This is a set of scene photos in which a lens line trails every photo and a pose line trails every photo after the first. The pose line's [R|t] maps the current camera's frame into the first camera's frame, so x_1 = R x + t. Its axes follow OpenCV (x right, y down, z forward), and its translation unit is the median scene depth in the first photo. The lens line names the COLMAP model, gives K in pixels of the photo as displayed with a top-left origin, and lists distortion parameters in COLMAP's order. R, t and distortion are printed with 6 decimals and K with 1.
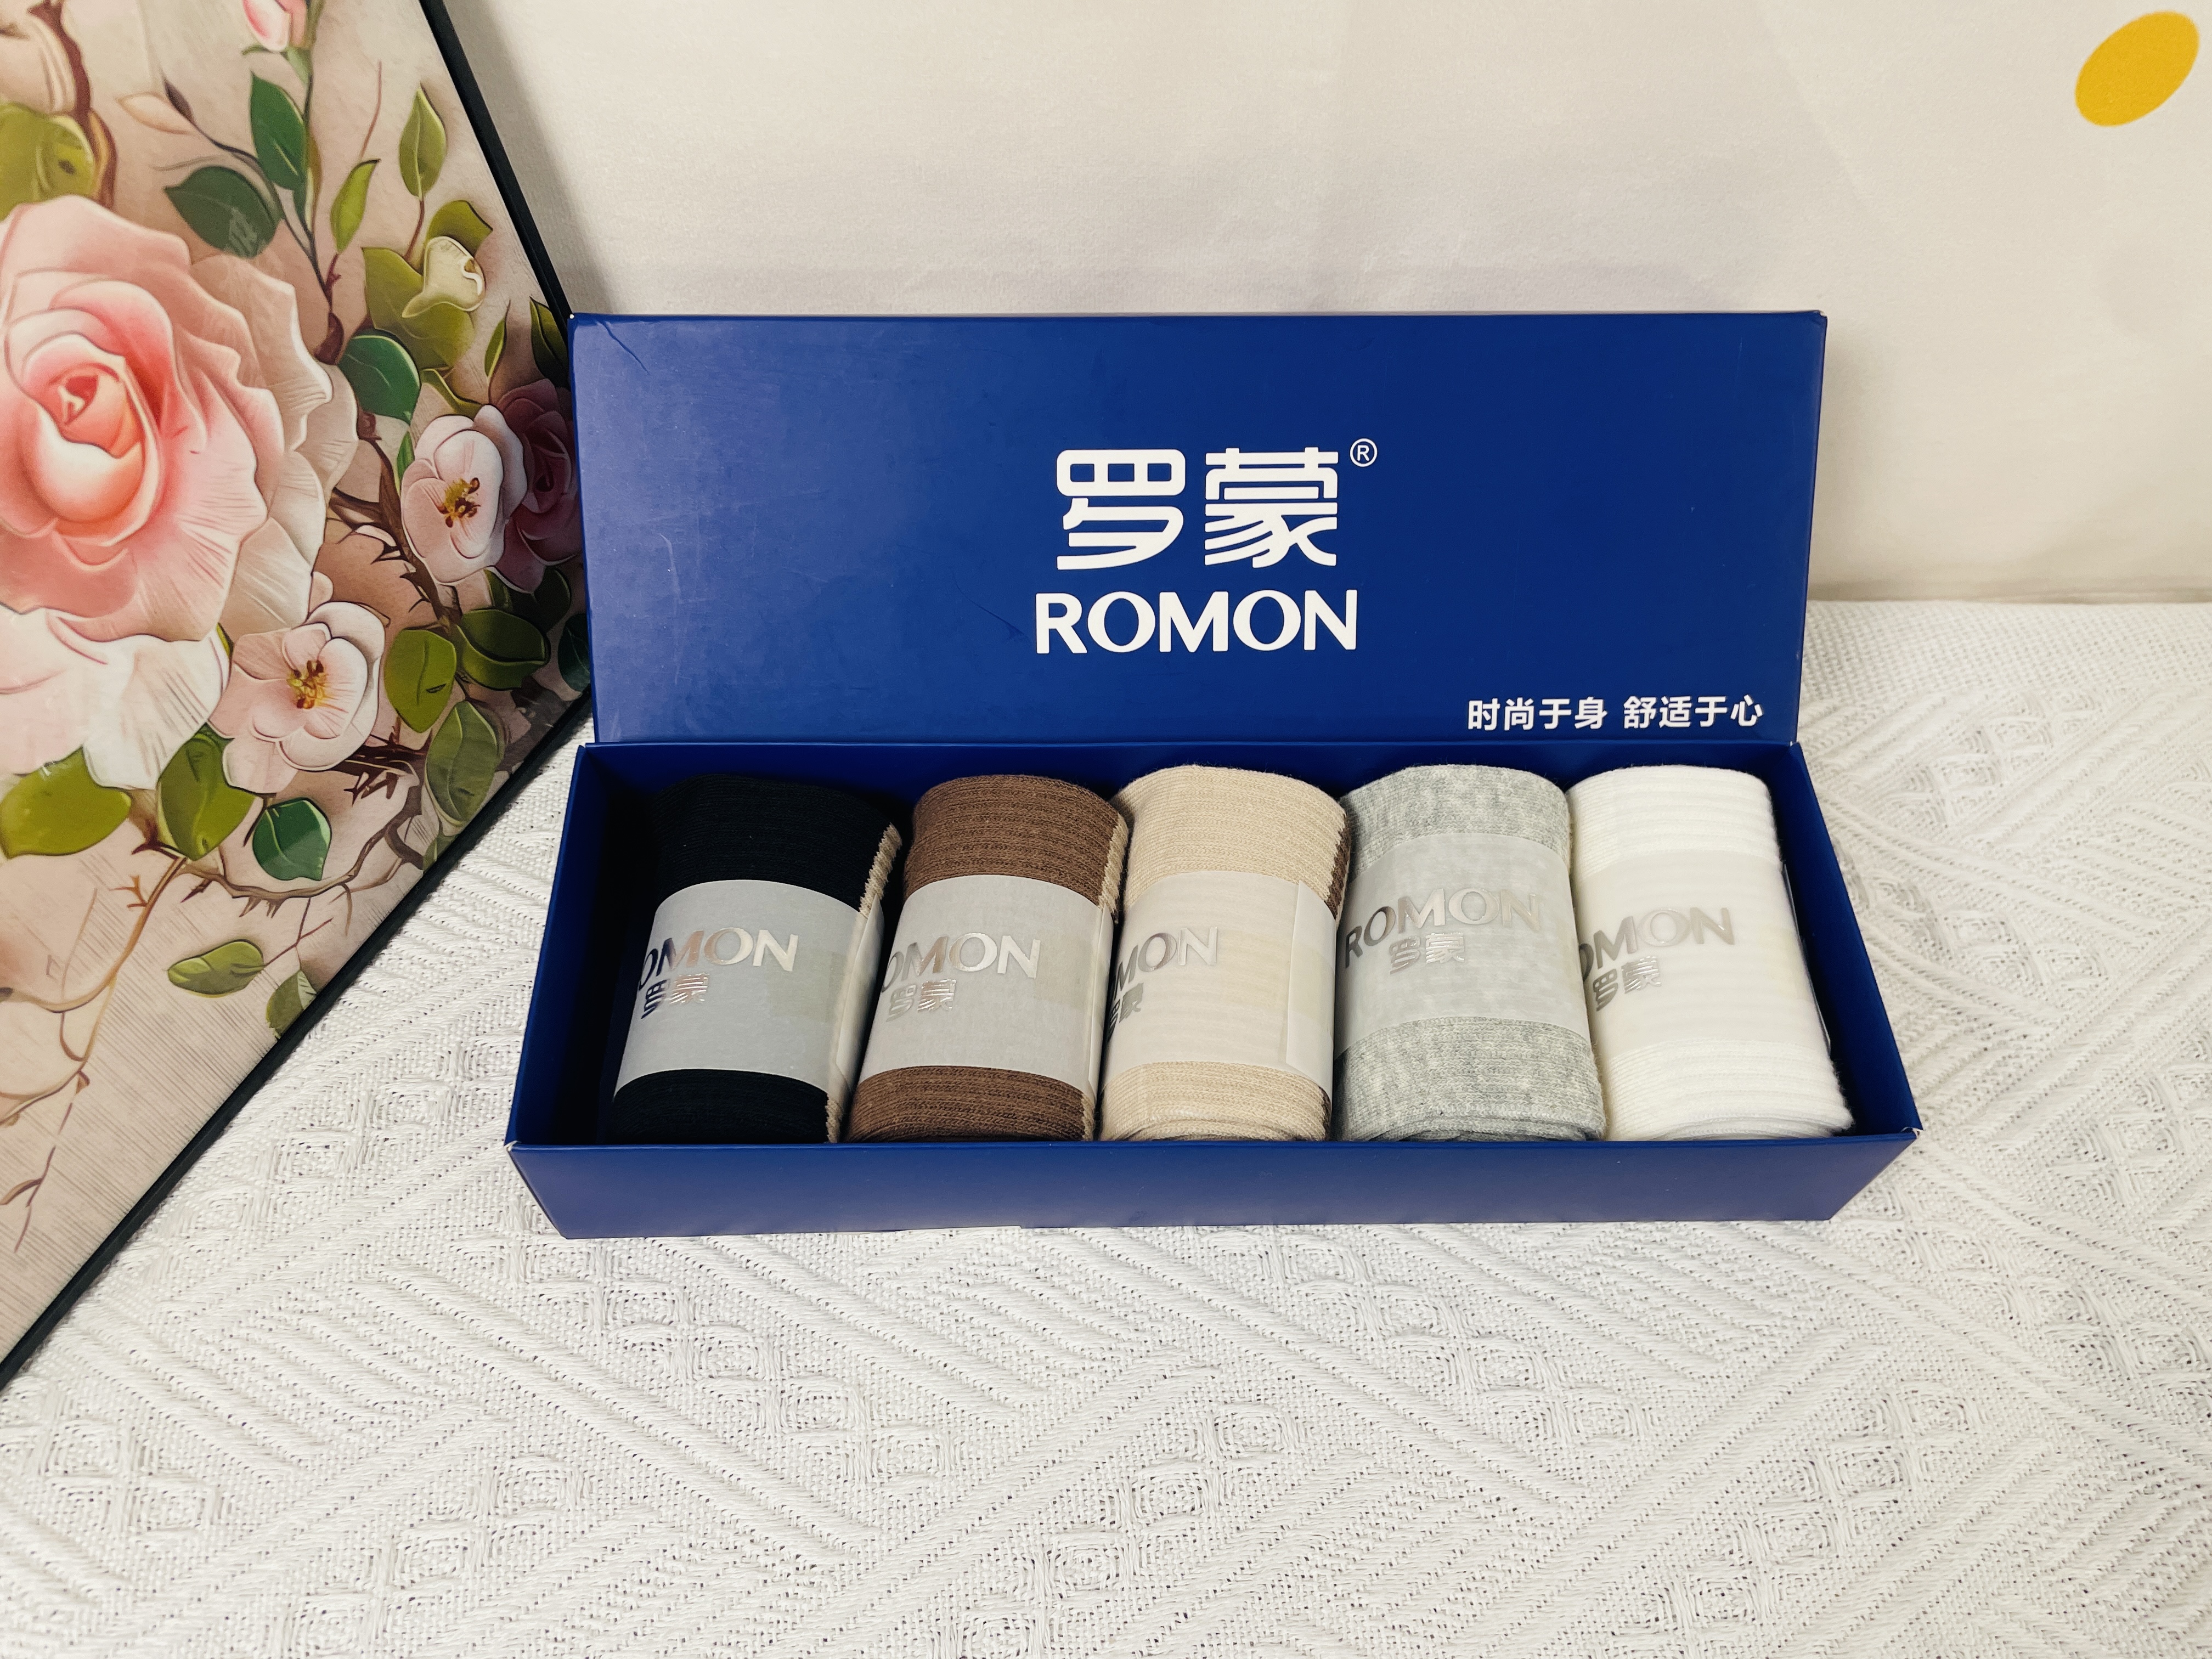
lens RADIAL K [[1782.3, 0, 1098.2], [0, 1782.3, 825.4], [0, 0, 1]] dist [0.081344, -0.129438]
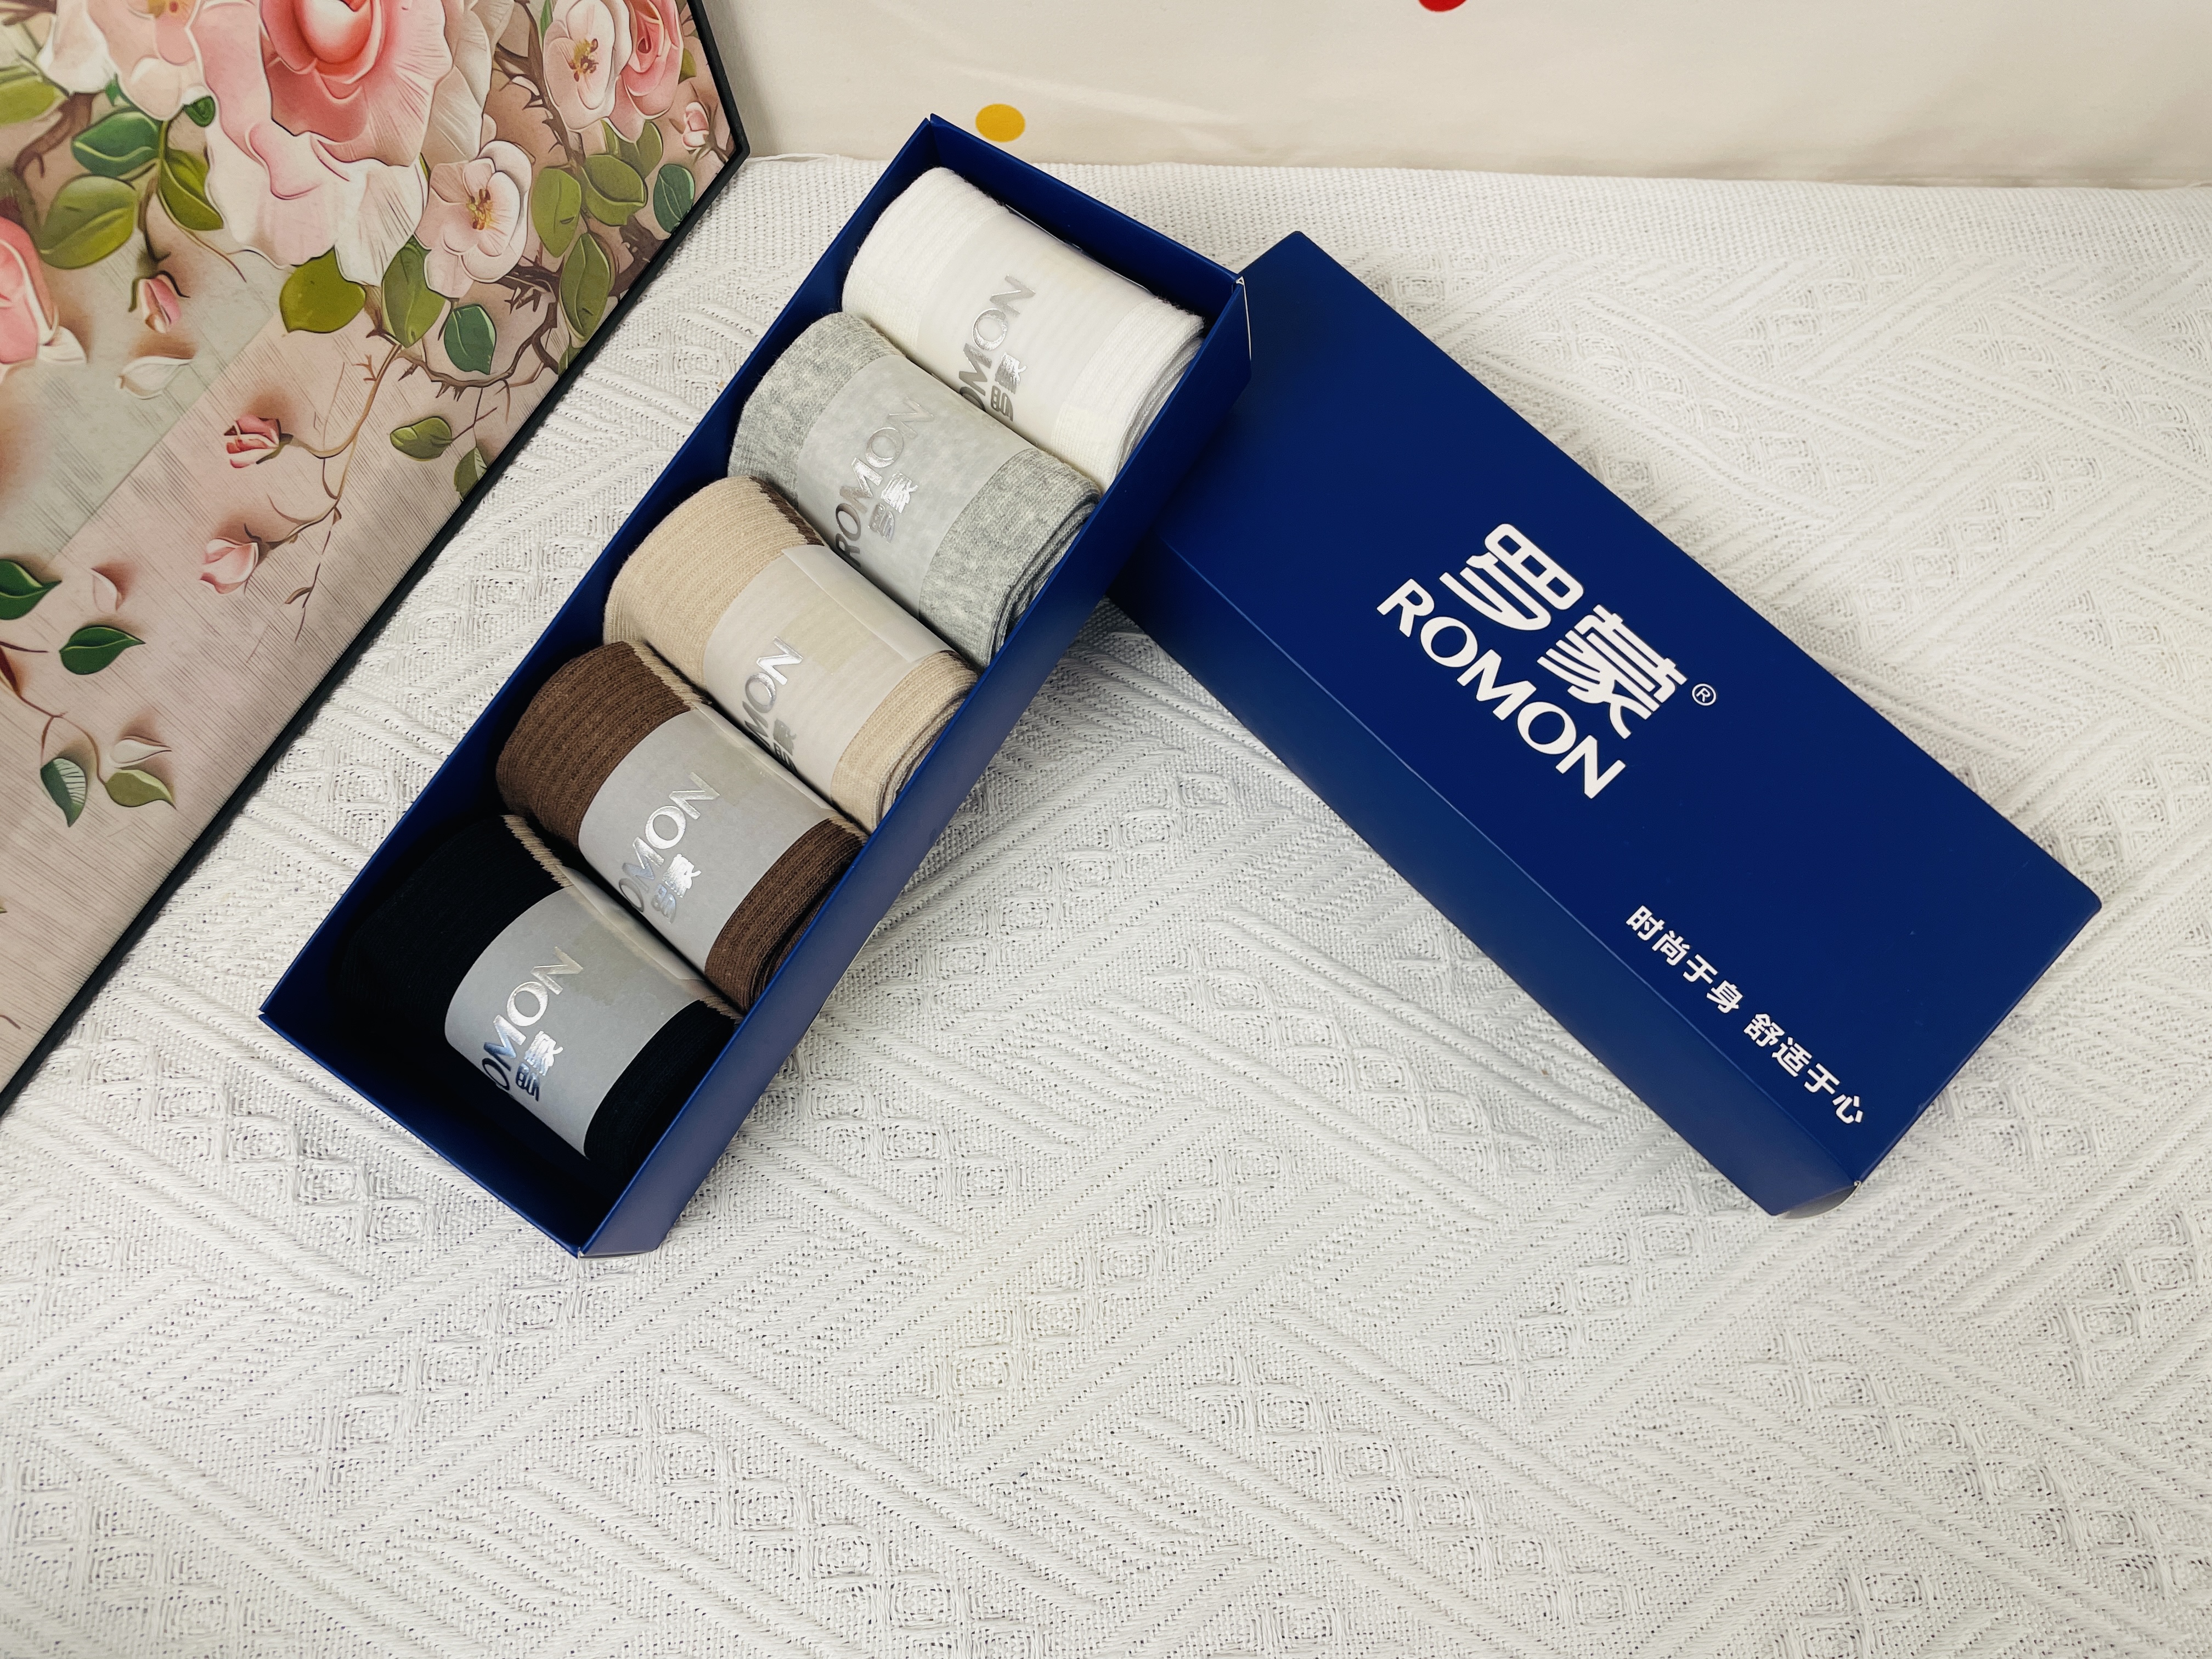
lens RADIAL K [[1782.3, 0, 1098.2], [0, 1782.3, 825.4], [0, 0, 1]] dist [0.081344, -0.129438]
pose [[0.999576, 0.011700, 0.026668, -0.033387], [-0.016785, 0.979800, 0.199273, 0.086696], [-0.023798, -0.199636, 0.979581, -0.339922]]
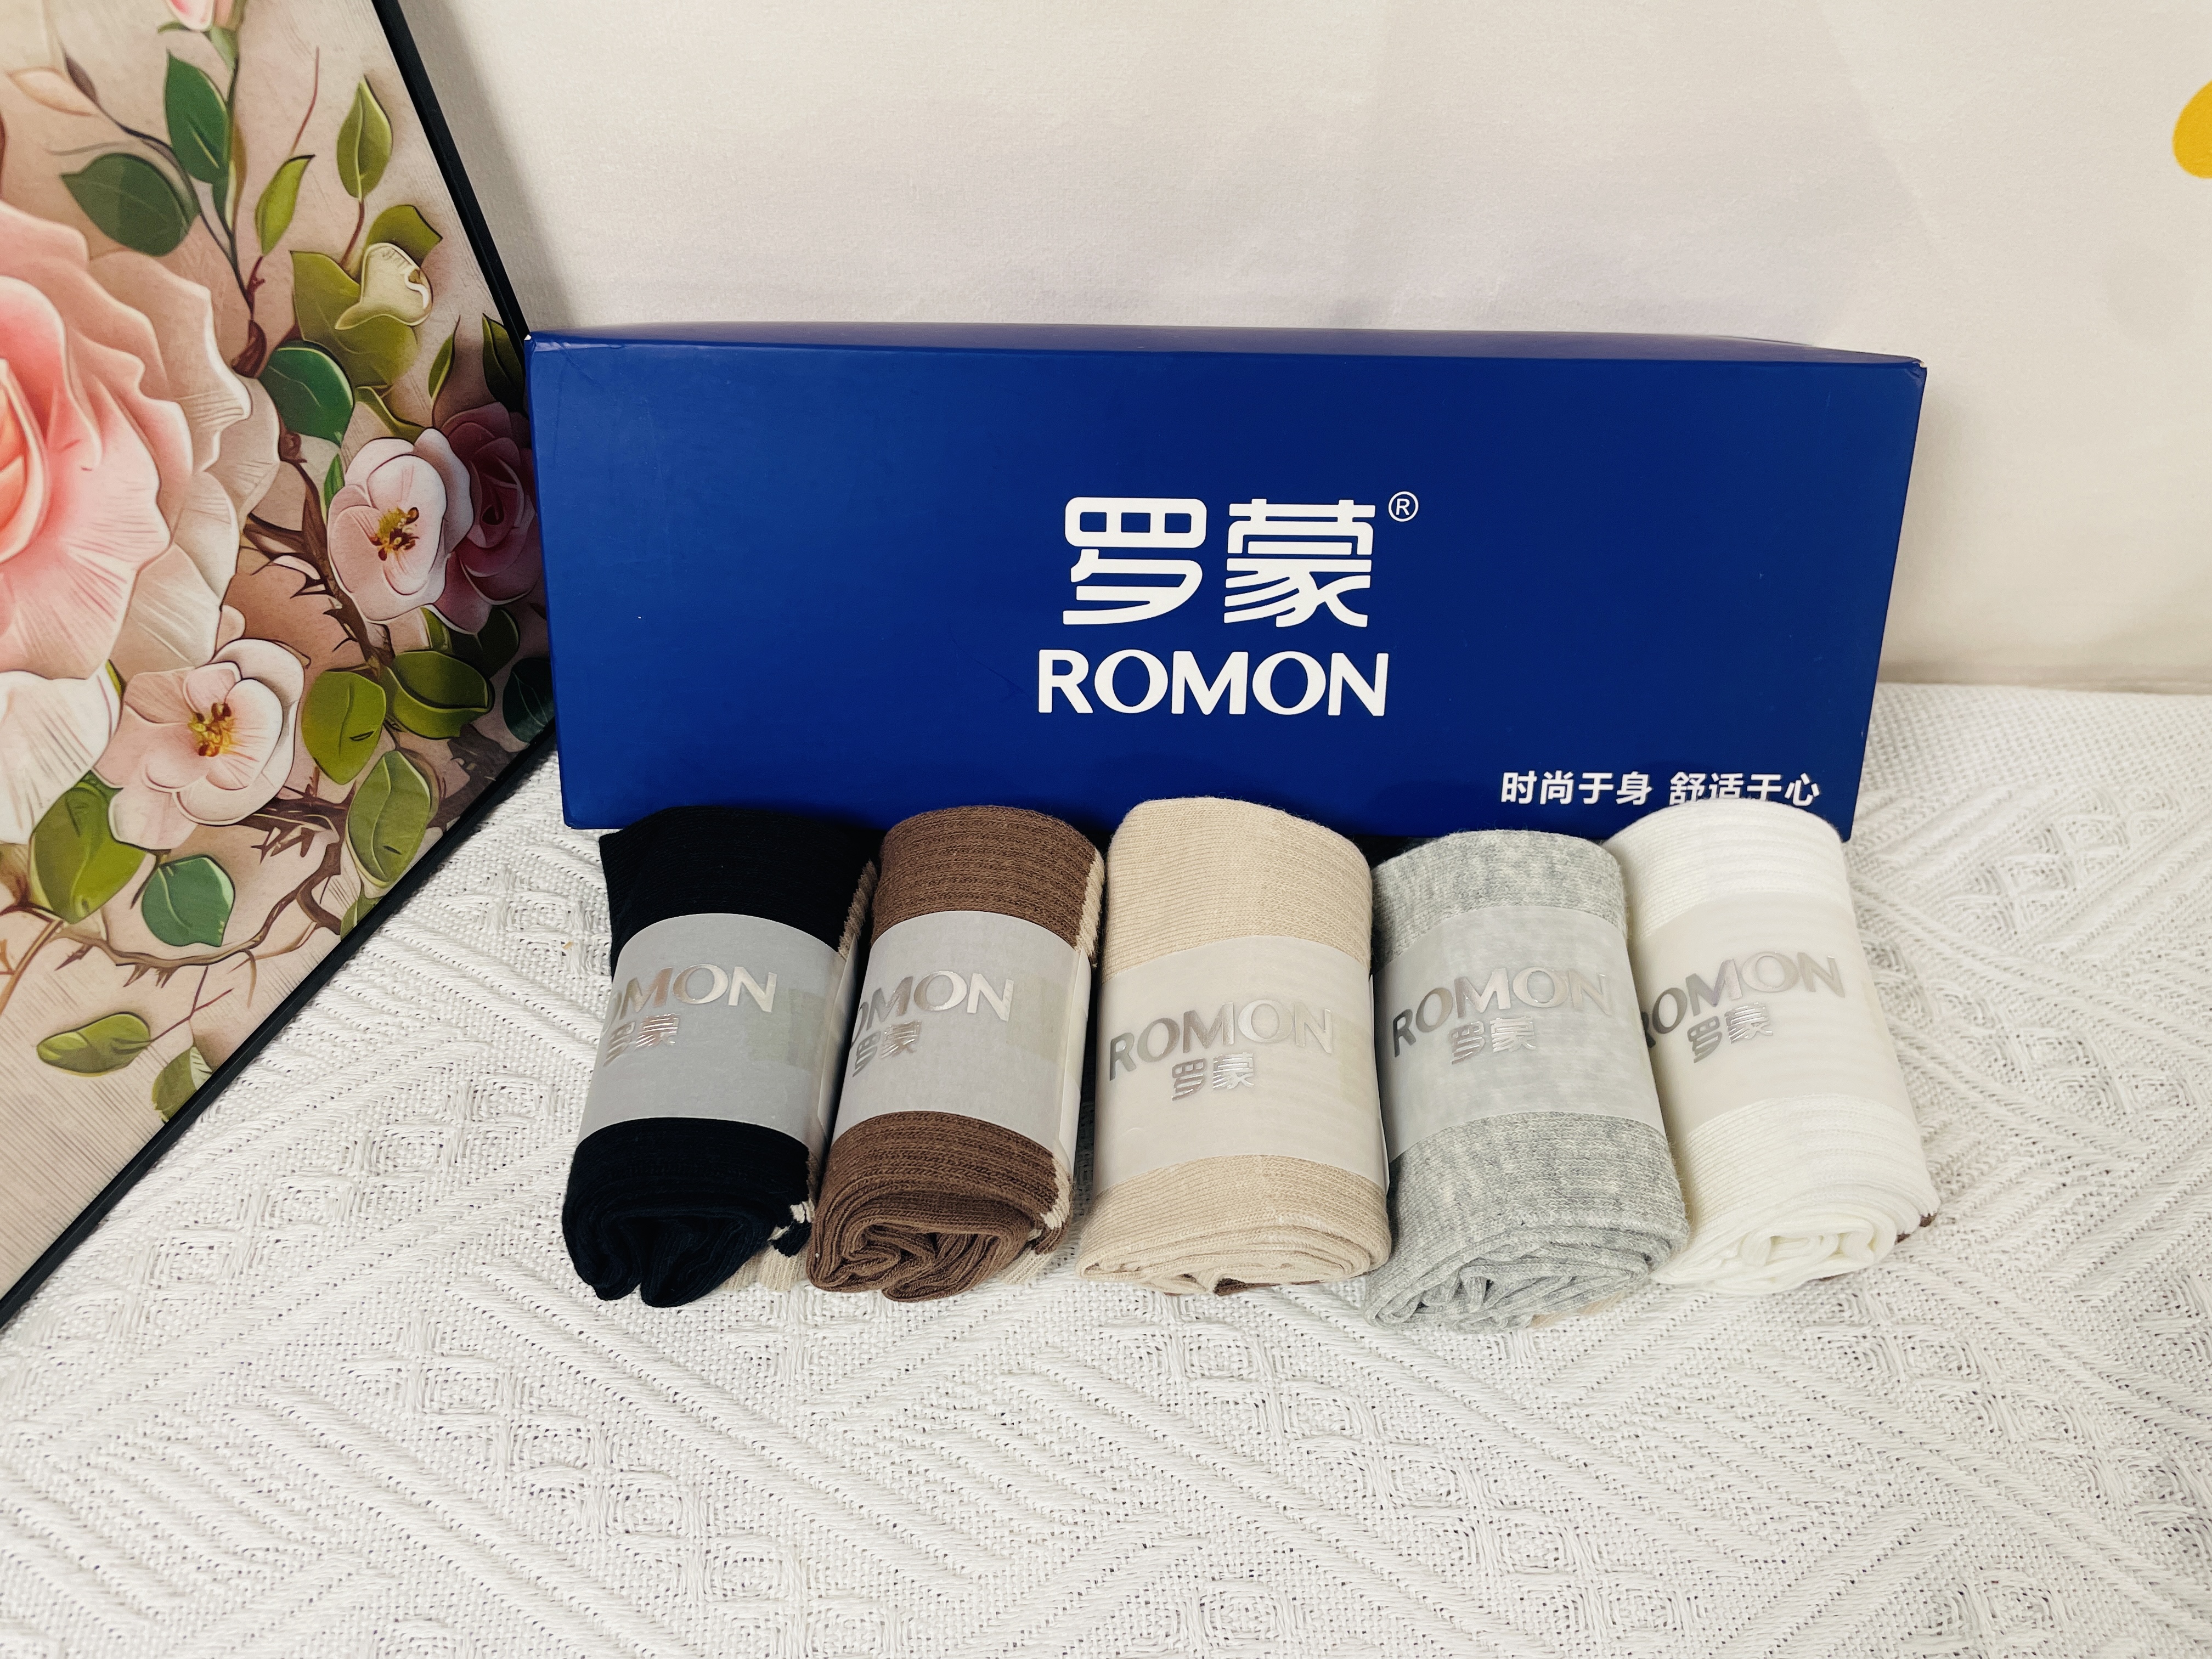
lens RADIAL K [[1784.1, 0, 1091.8], [0, 1784.1, 802.5], [0, 0, 1]] dist [0.073766, -0.120935]
pose [[0.999587, 0.028731, 0.000191, 0.000653], [-0.028699, 0.998744, -0.041080, -0.017727], [-0.001371, 0.041058, 0.999156, 0.103237]]
